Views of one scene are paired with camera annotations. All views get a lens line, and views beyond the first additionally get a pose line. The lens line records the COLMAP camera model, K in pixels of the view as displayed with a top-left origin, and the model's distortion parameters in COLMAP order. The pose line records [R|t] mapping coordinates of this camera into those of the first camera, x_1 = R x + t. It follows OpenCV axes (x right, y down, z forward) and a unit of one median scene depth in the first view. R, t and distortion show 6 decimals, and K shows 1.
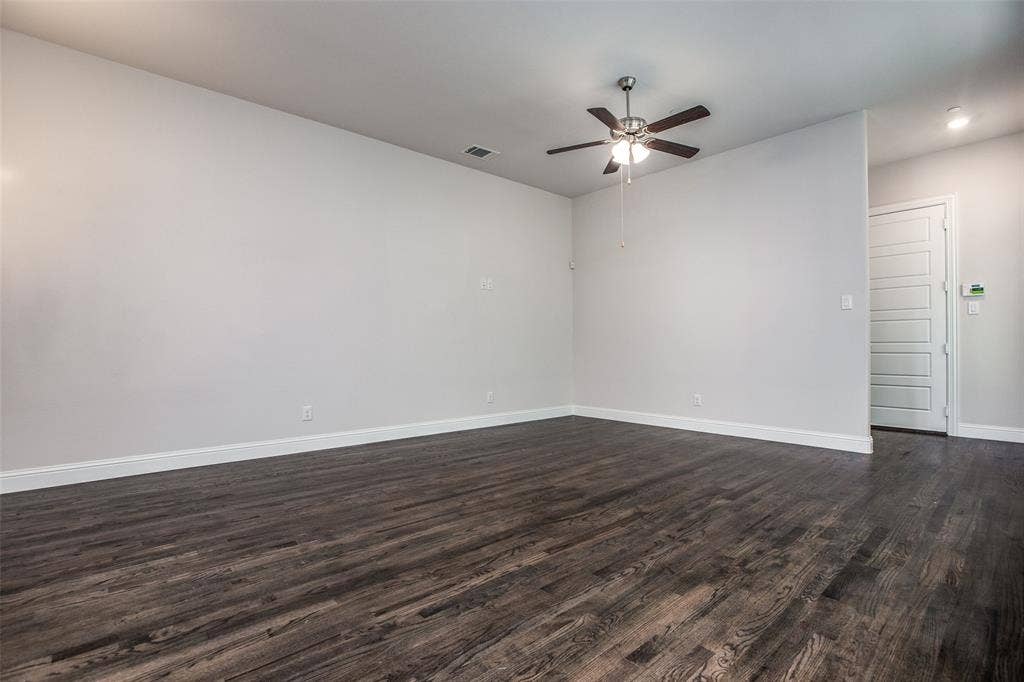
lens RADIAL K [[464.5, 0, 509.9], [0, 464.5, 347.8], [0, 0, 1]] dist [-0.044388, 0.011203]
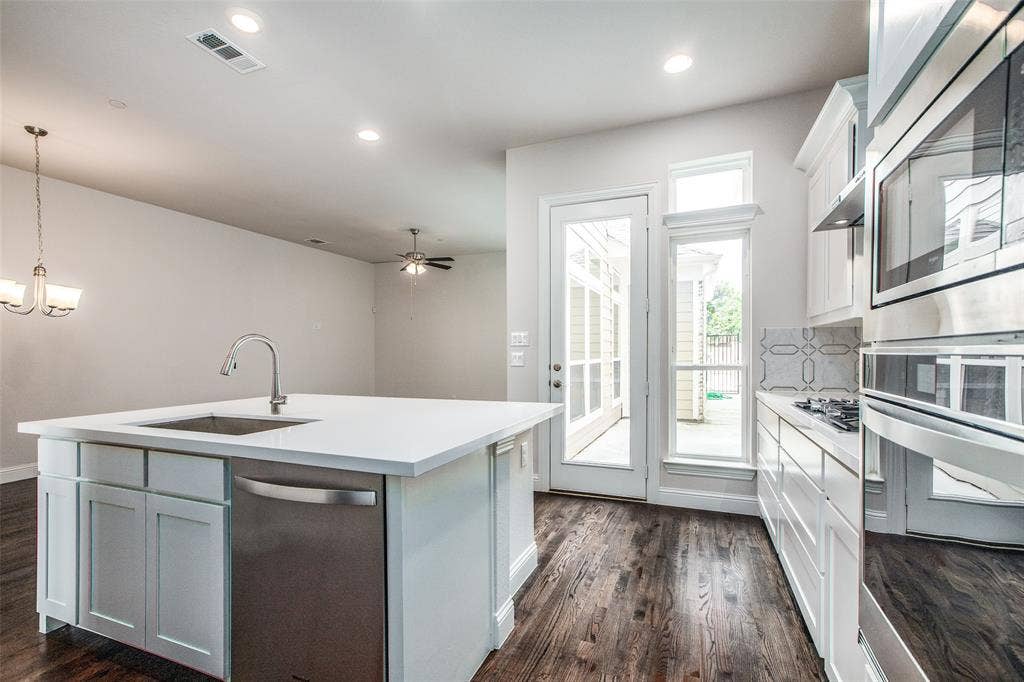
lens RADIAL K [[460.0, 0, 508.3], [0, 460.0, 351.4], [0, 0, 1]] dist [-0.025362, 0.011208]
pose [[0.894435, 0.001452, 0.447195, -0.395374], [0.000563, 0.999990, -0.004371, -0.129135], [-0.447197, 0.004161, 0.894426, -1.392835]]
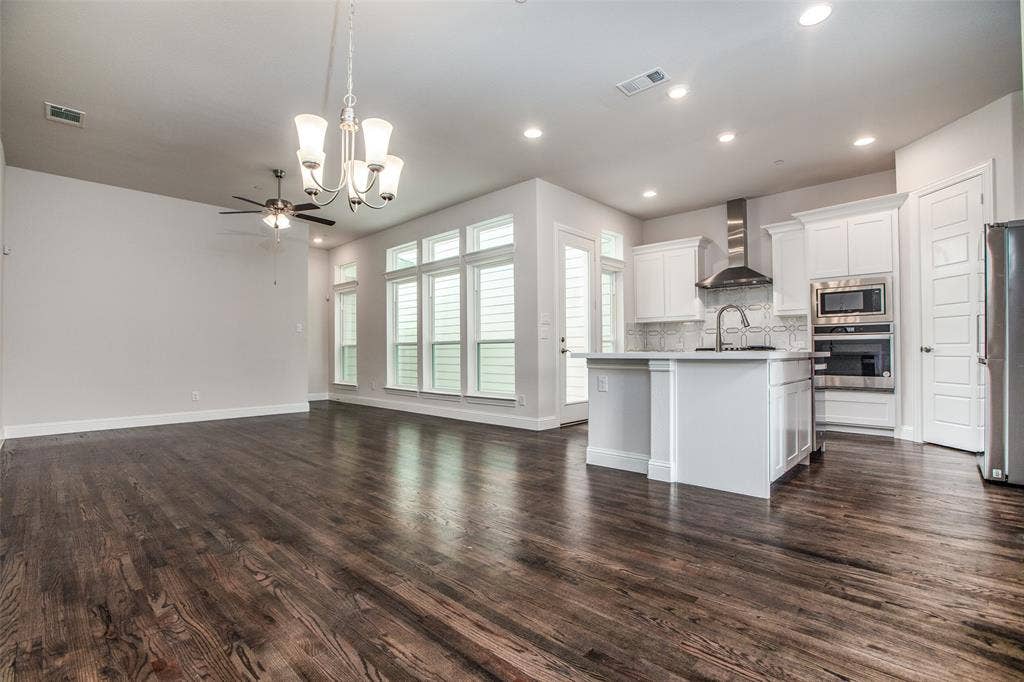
lens RADIAL K [[464.5, 0, 509.9], [0, 464.5, 347.8], [0, 0, 1]] dist [-0.044388, 0.011203]
pose [[-0.089266, 0.014934, 0.995896, -2.063115], [0.001578, 0.999888, -0.014852, 0.010852], [-0.996007, 0.000246, -0.089280, 0.648038]]
